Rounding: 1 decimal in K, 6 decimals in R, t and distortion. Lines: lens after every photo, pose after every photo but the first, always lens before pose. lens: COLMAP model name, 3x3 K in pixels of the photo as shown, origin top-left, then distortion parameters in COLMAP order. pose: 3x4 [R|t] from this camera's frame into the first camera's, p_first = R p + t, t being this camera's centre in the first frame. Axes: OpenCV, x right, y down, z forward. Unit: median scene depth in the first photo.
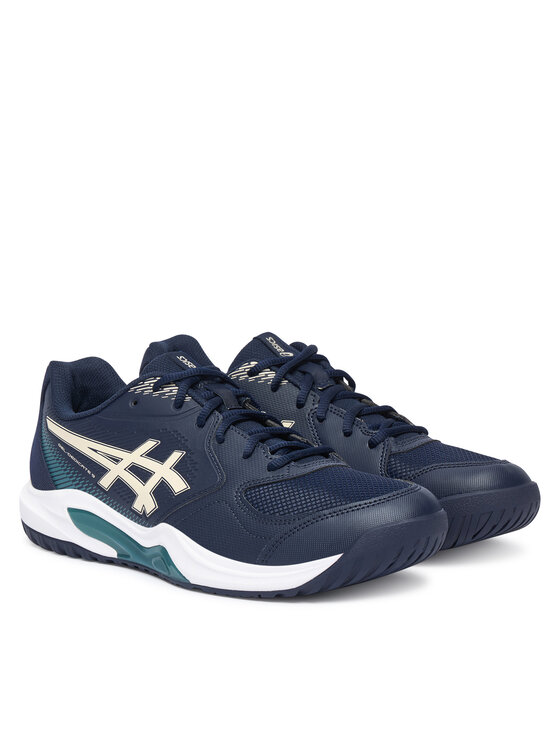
lens RADIAL K [[2061.9, 0, 280.0], [0, 2061.9, 373.0], [0, 0, 1]] dist [-0.025675, 0.040947]
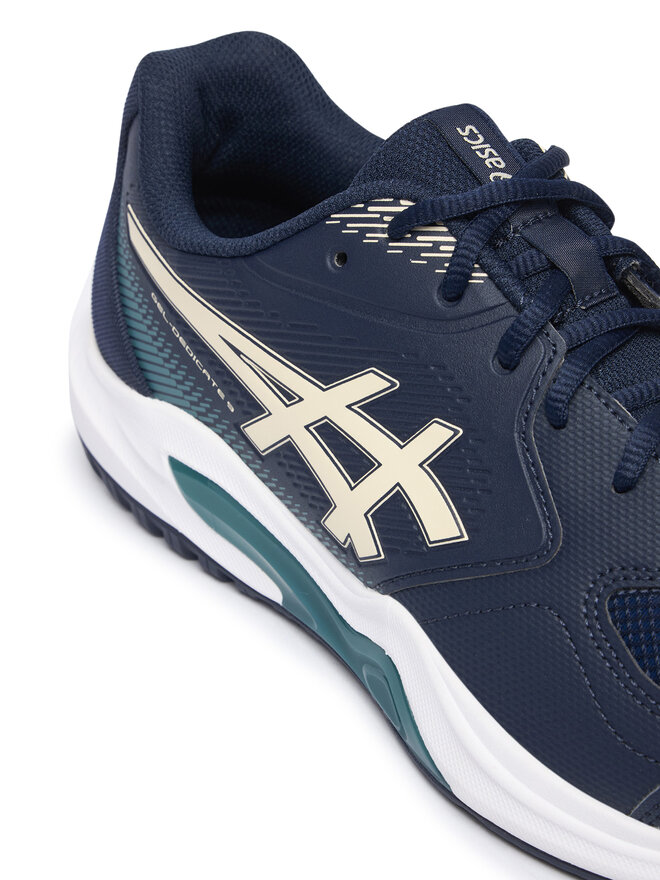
lens RADIAL K [[2587.8, 0, 330.0], [0, 2587.8, 440.0], [0, 0, 1]] dist [-0.051086, 0.656212]
pose [[0.993699, 0.080927, -0.077549, -0.032381], [-0.043940, 0.917759, 0.394700, -0.146042], [0.103113, -0.388805, 0.915532, 0.547280]]
